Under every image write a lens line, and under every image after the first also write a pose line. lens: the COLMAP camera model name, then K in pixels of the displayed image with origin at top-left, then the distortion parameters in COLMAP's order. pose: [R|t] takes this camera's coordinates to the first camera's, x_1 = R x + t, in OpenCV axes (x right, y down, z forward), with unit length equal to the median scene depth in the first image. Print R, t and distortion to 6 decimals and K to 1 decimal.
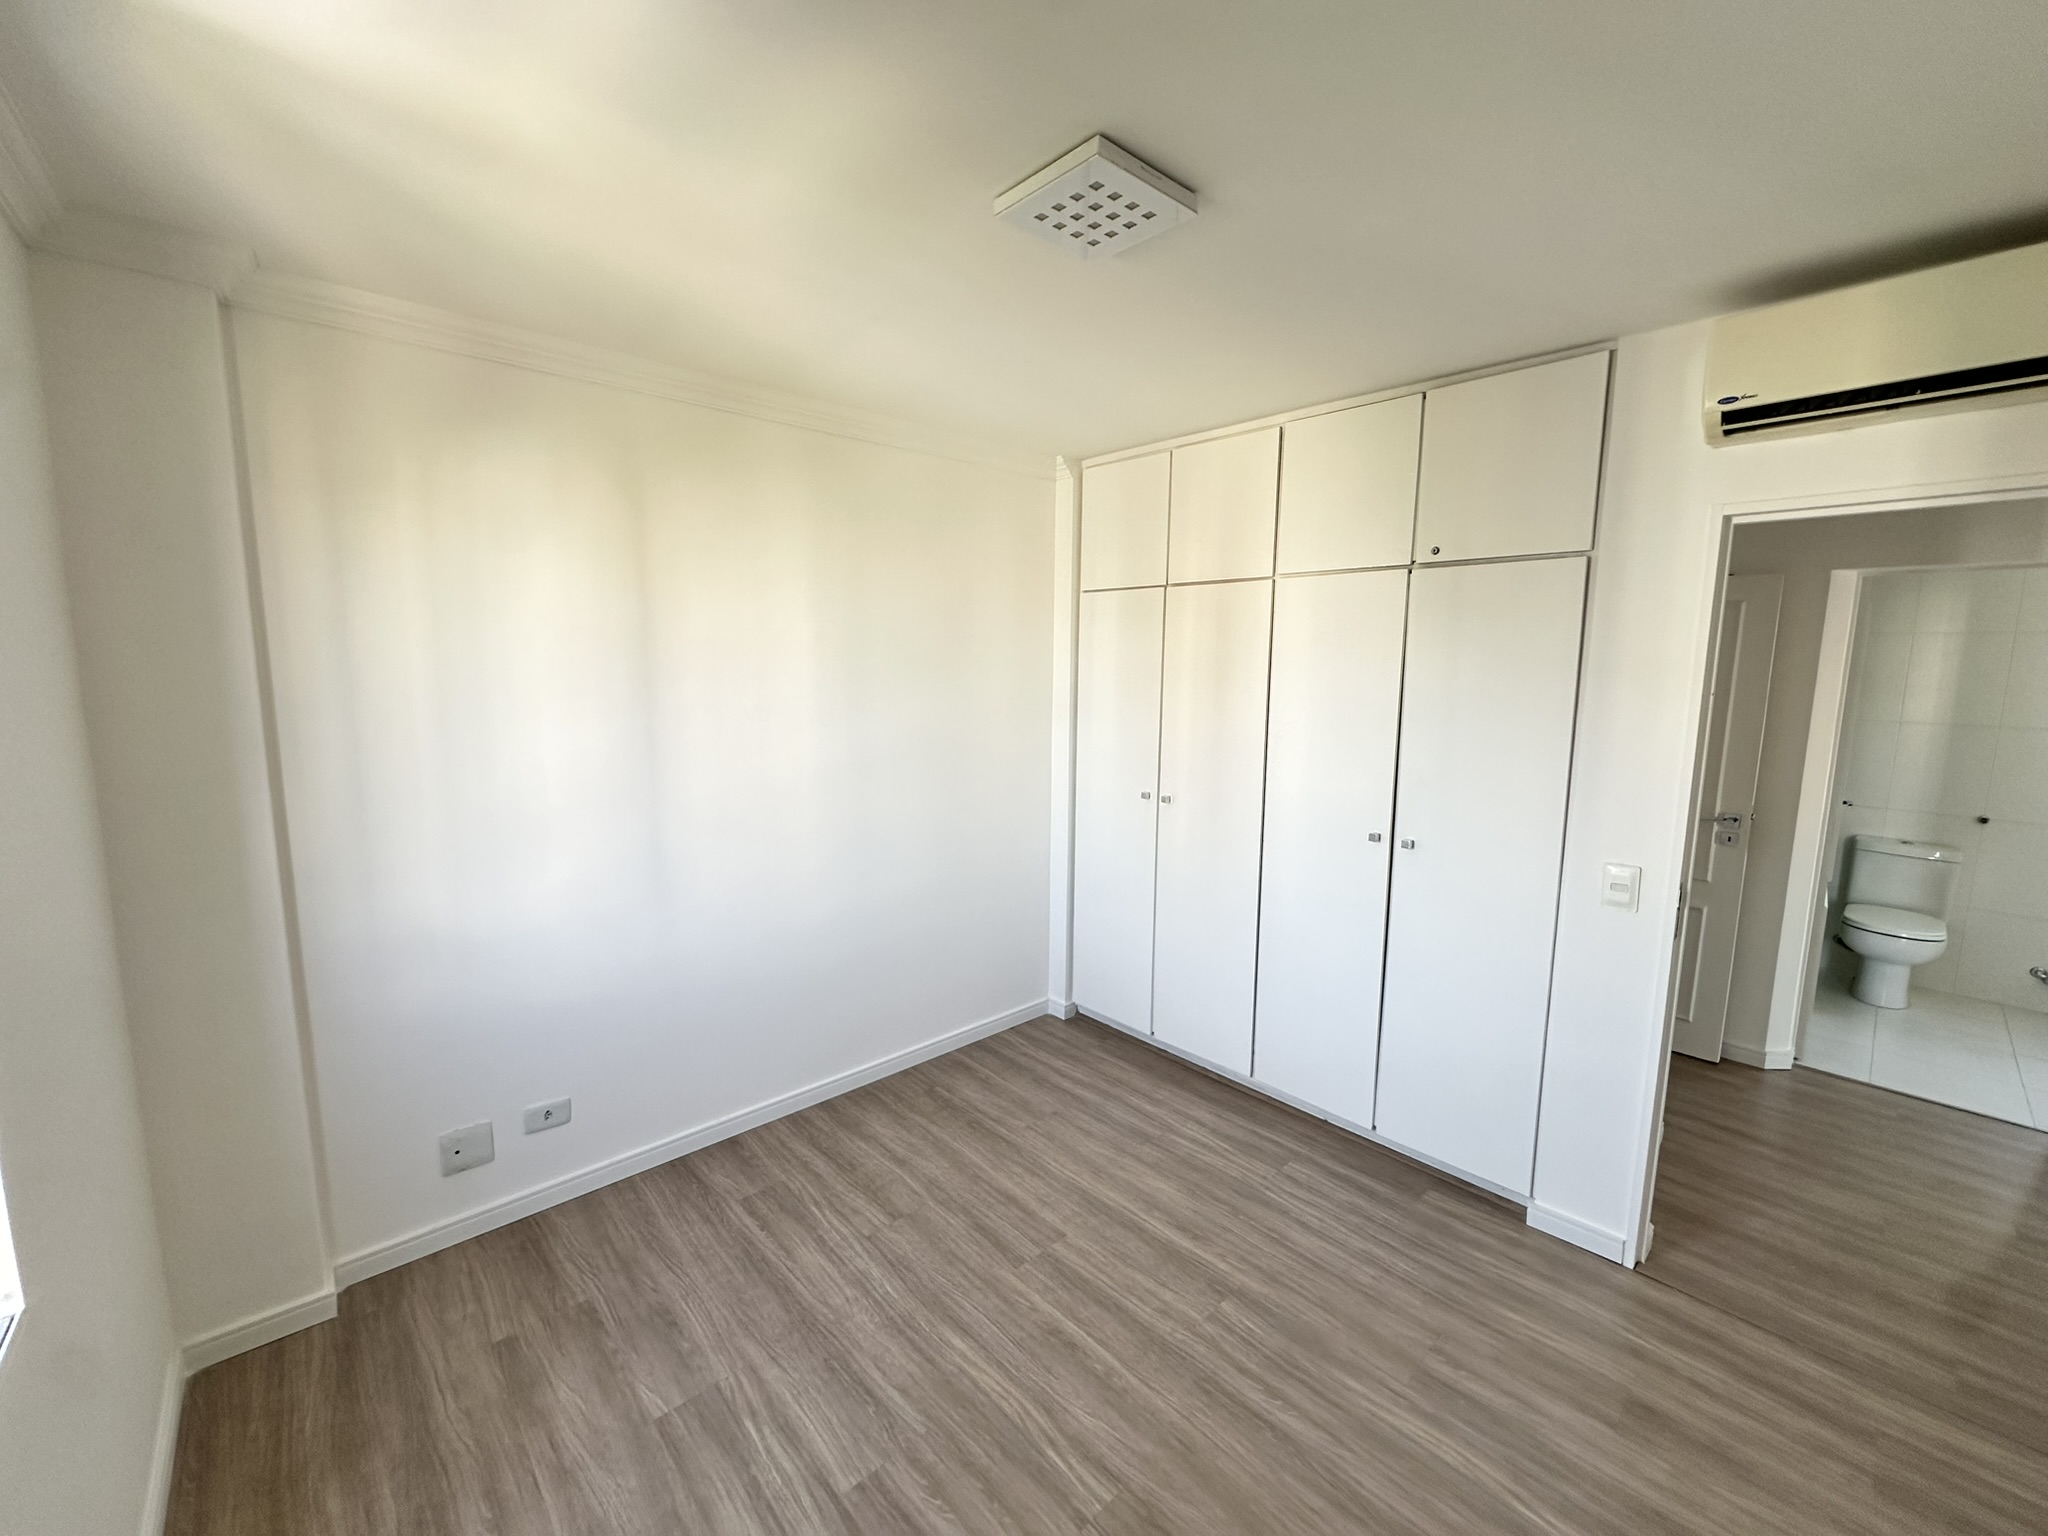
lens RADIAL K [[813.3, 0, 1021.0], [0, 813.3, 779.5], [0, 0, 1]] dist [-0.006185, 0.001665]
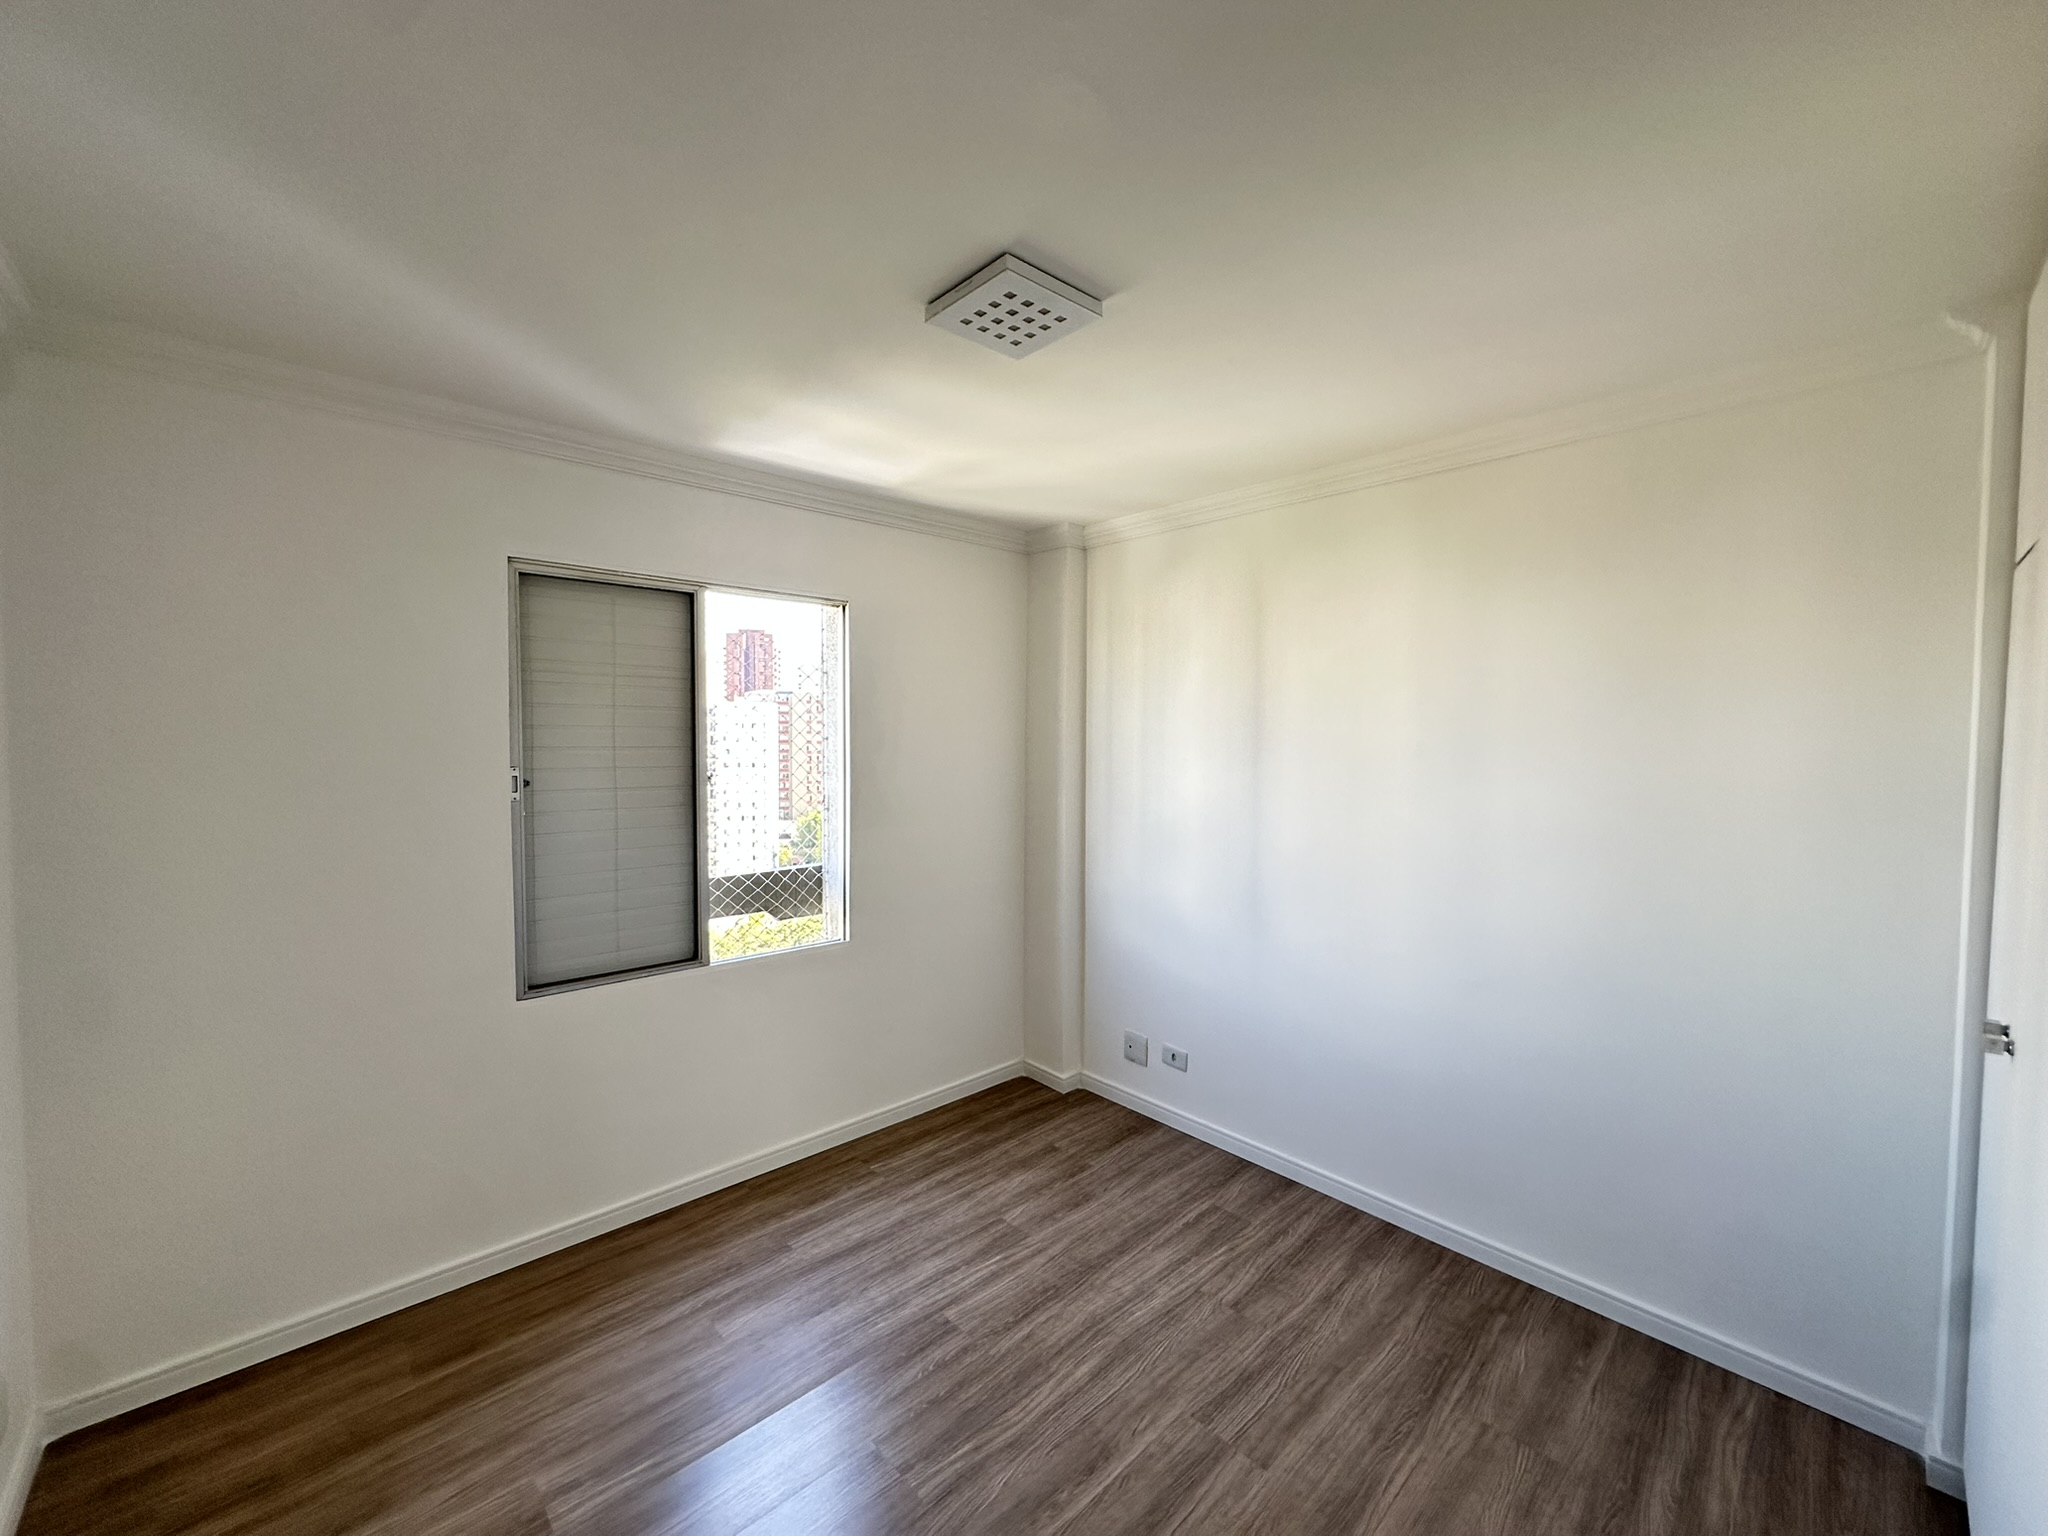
lens RADIAL K [[813.3, 0, 1030.9], [0, 813.3, 779.8], [0, 0, 1]] dist [-0.006185, 0.001665]
pose [[0.015500, 0.042101, -0.998993, 0.866295], [-0.155050, 0.987129, 0.039195, -0.070574], [0.987785, 0.154287, 0.021828, 0.753648]]
